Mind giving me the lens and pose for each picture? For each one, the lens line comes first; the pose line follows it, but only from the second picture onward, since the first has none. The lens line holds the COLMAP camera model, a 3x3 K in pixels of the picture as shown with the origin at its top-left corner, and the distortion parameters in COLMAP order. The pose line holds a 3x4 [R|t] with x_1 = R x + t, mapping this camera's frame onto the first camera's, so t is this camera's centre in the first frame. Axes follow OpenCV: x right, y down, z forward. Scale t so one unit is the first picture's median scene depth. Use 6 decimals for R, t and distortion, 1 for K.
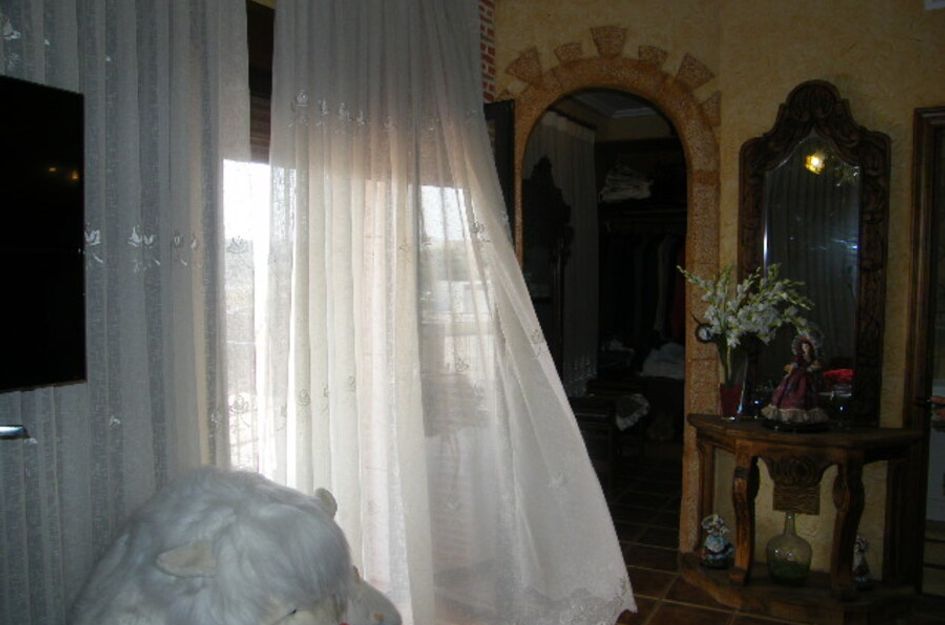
lens RADIAL K [[765.1, 0, 480.8], [0, 765.1, 320.8], [0, 0, 1]] dist [-0.138098, 0.114529]
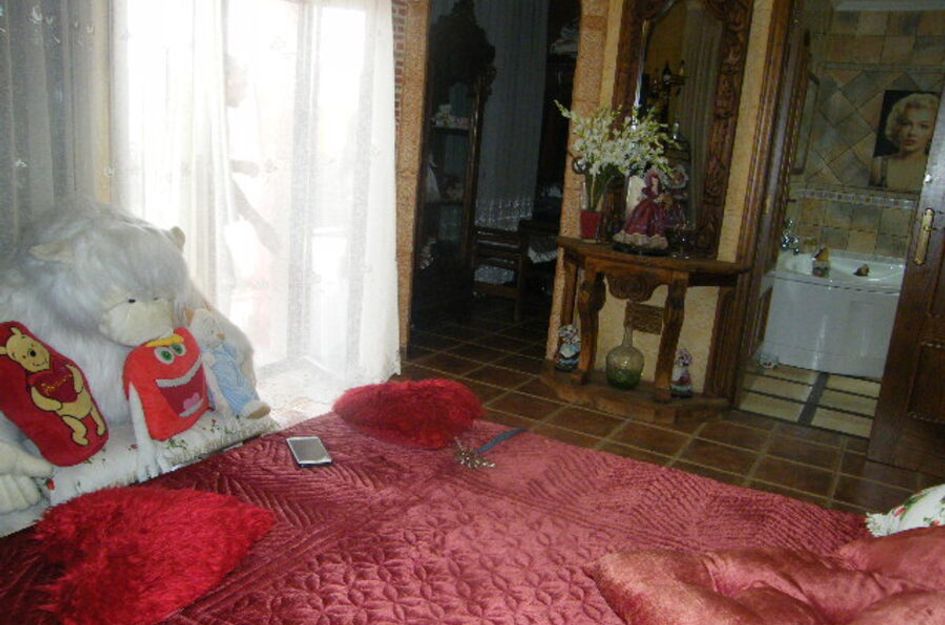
lens RADIAL K [[765.1, 0, 465.2], [0, 765.1, 308.1], [0, 0, 1]] dist [-0.138098, 0.114529]
pose [[0.995534, 0.091198, -0.024378, 0.191901], [-0.086140, 0.983254, 0.160598, 0.064124], [0.038616, -0.157780, 0.986719, -0.160034]]
